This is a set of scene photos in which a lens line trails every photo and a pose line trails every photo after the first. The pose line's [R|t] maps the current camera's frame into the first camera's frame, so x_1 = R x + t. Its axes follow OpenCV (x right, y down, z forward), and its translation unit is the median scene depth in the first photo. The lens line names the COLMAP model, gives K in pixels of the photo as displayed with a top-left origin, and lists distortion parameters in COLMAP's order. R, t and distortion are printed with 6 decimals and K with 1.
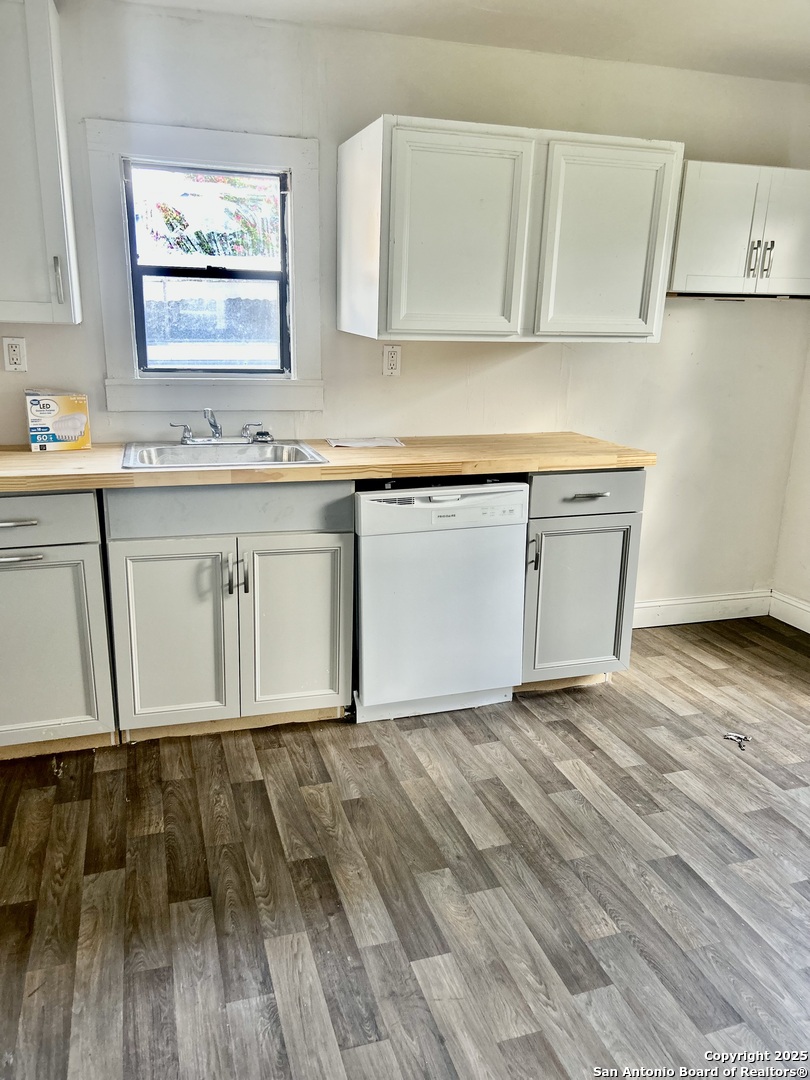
lens RADIAL K [[814.6, 0, 414.9], [0, 814.6, 541.7], [0, 0, 1]] dist [0.043251, -0.033950]
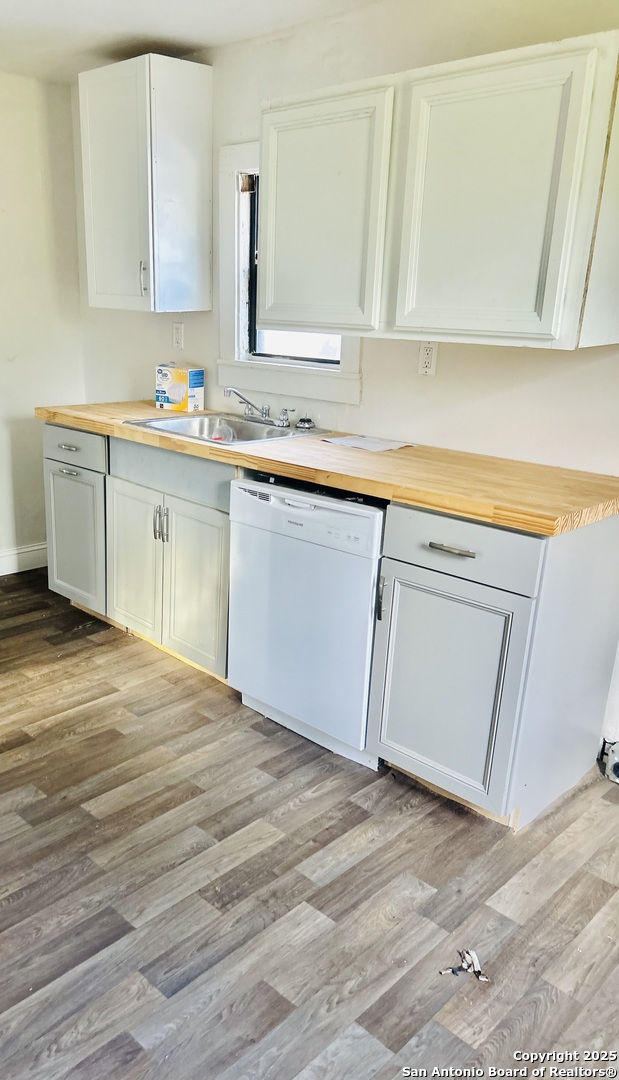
lens RADIAL K [[820.0, 0, 230.2], [0, 820.0, 552.3], [0, 0, 1]] dist [0.022189, -0.022231]
pose [[0.427653, 0.259324, -0.865947, 0.811680], [-0.251064, 0.954351, 0.161808, -0.130638], [0.868378, 0.148210, 0.473238, 0.495244]]
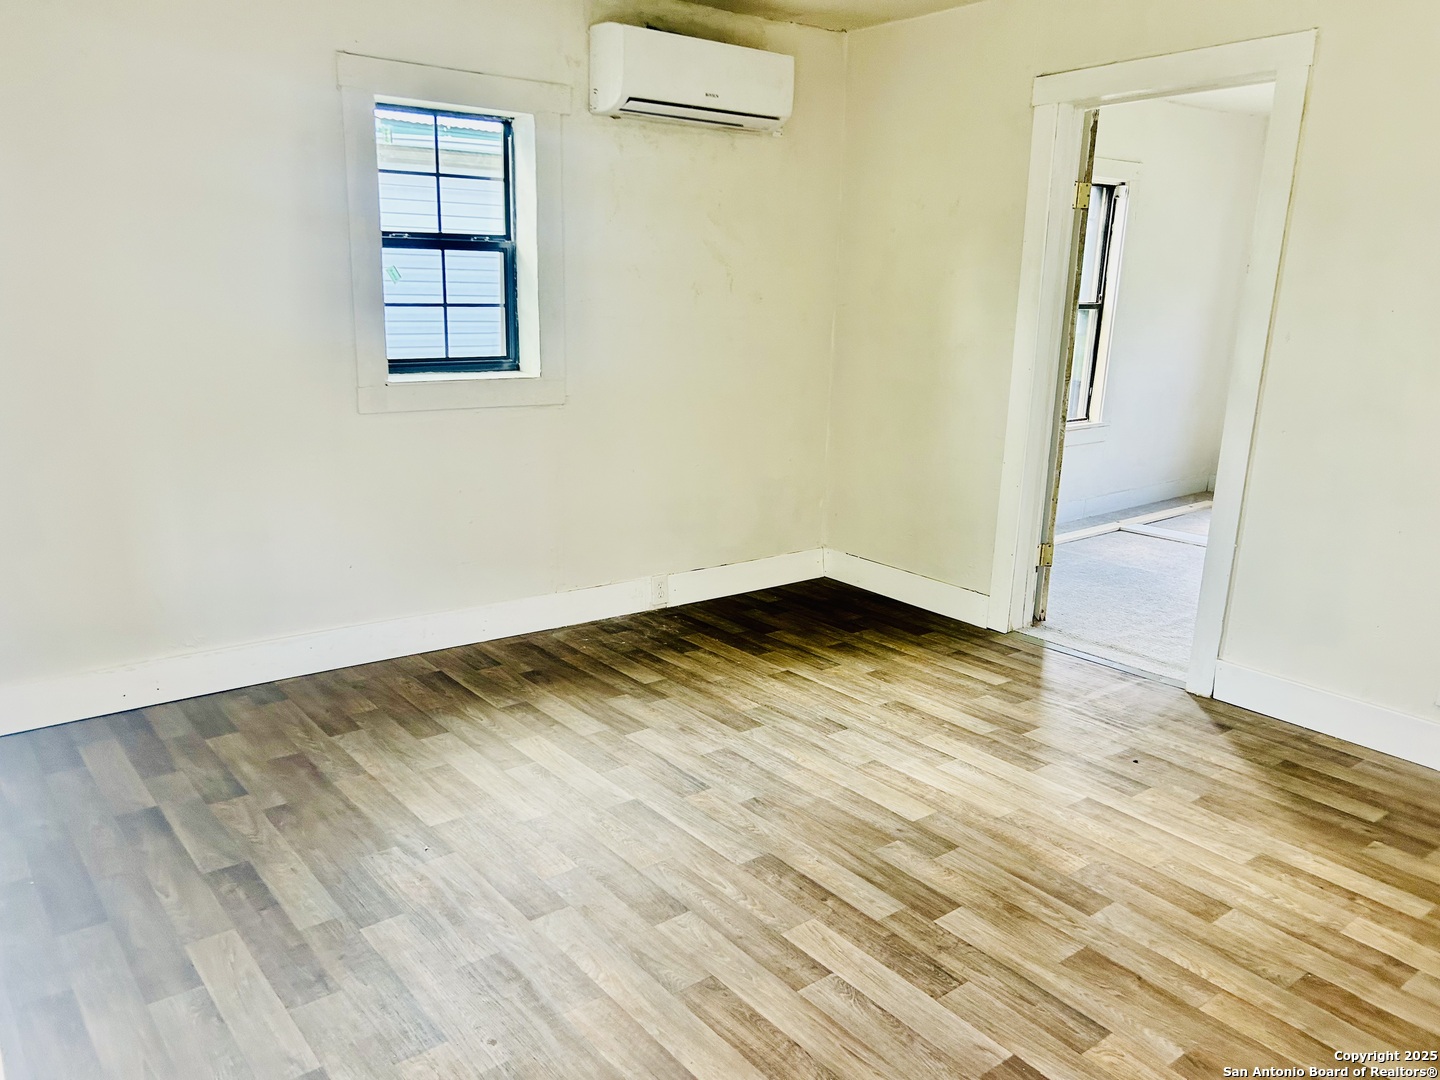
lens RADIAL K [[1086.1, 0, 714.9], [0, 1086.1, 541.7], [0, 0, 1]] dist [0.043251, -0.033950]
pose [[0.939097, -0.070537, 0.336335, -0.148207], [0.072187, 0.997362, 0.007613, -0.051501], [-0.335984, 0.017129, 0.941712, 0.181220]]
